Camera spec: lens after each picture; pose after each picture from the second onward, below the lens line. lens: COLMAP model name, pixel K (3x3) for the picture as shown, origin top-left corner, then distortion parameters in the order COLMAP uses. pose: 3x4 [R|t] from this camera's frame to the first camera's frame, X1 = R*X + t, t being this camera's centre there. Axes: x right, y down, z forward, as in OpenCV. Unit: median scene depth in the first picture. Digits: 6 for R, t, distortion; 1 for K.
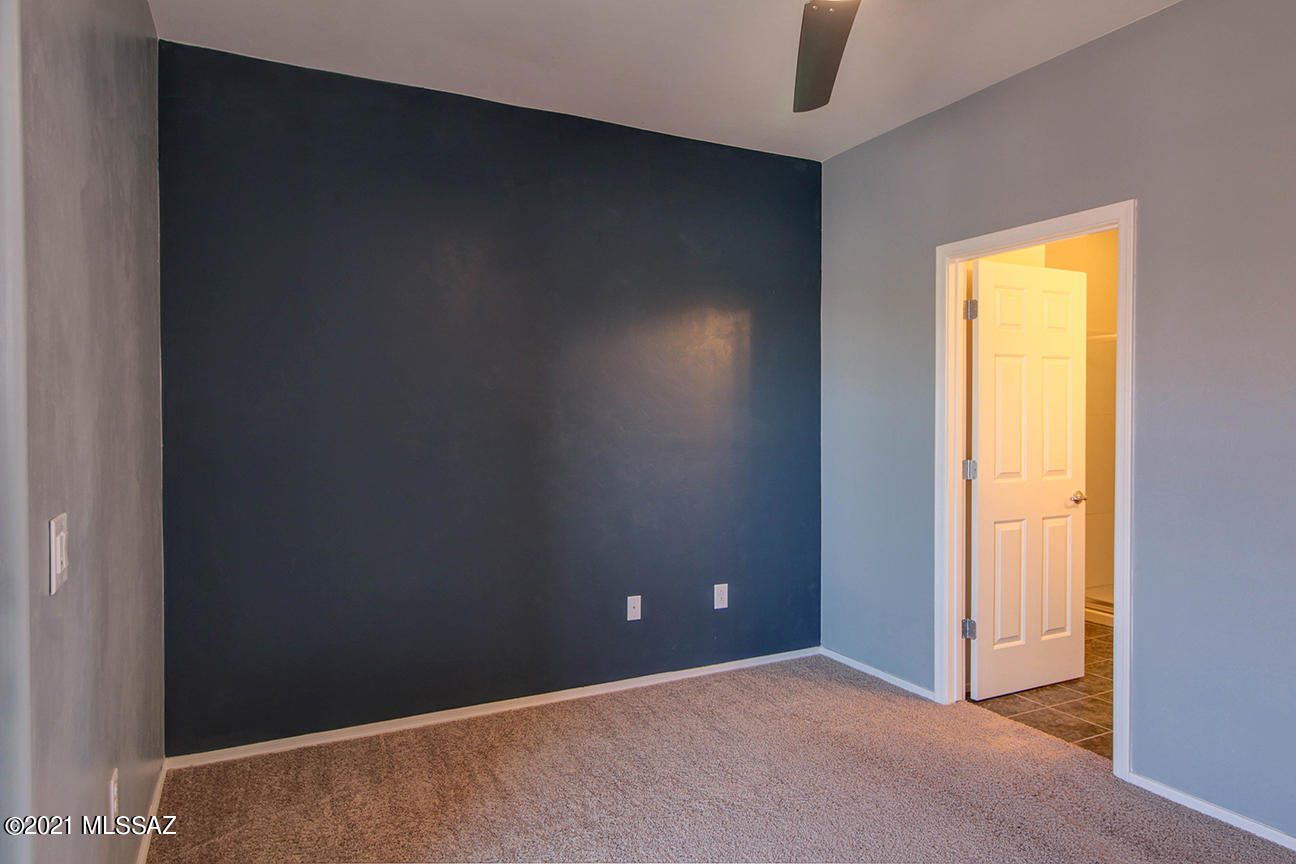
lens RADIAL K [[766.7, 0, 648.0], [0, 766.7, 432.0], [0, 0, 1]] dist [0.005048, 0.000883]
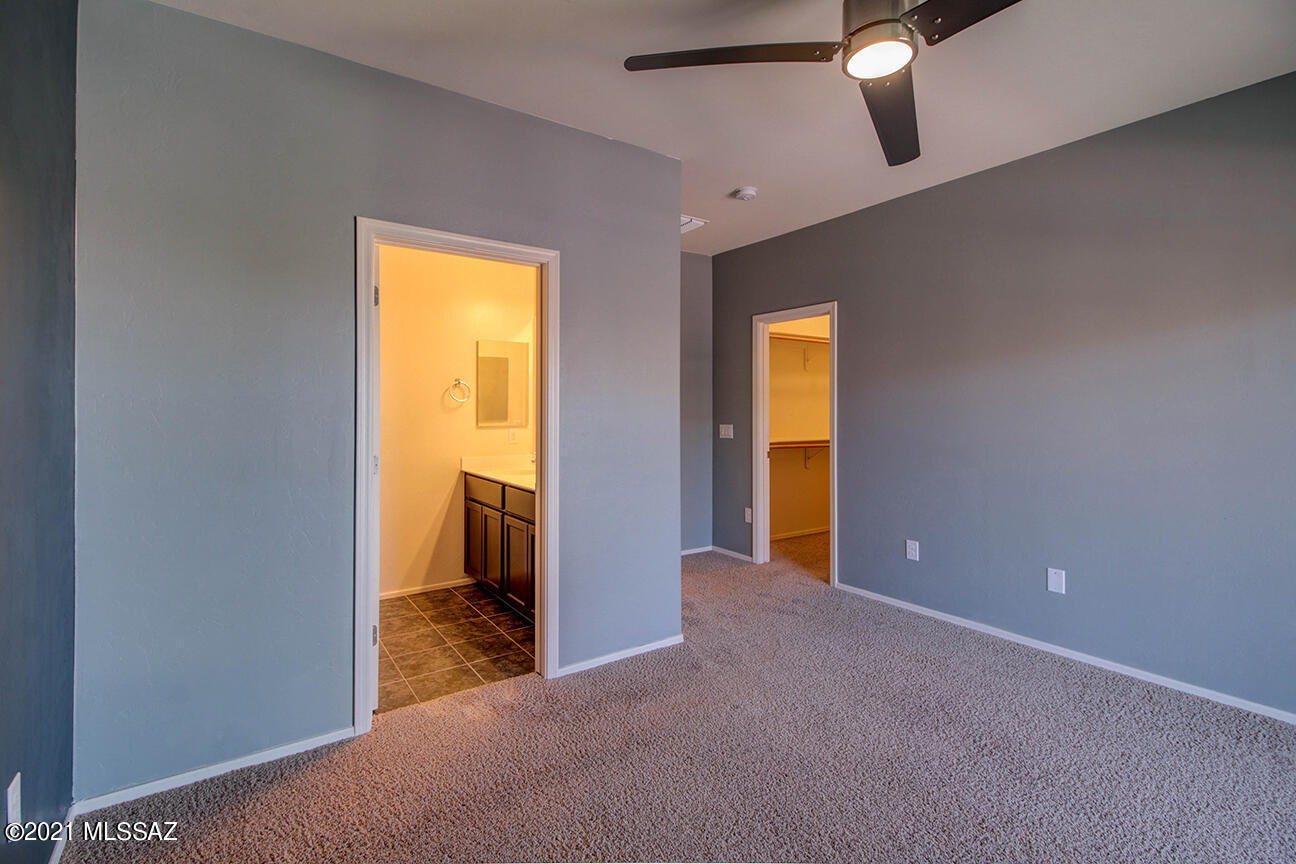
lens RADIAL K [[594.2, 0, 642.1], [0, 594.2, 428.0], [0, 0, 1]] dist [0.021670, -0.011411]
pose [[-0.150031, -0.028172, 0.988280, -0.373132], [0.009610, 0.999505, 0.029951, -0.020855], [-0.988635, 0.013991, -0.149686, 0.832062]]
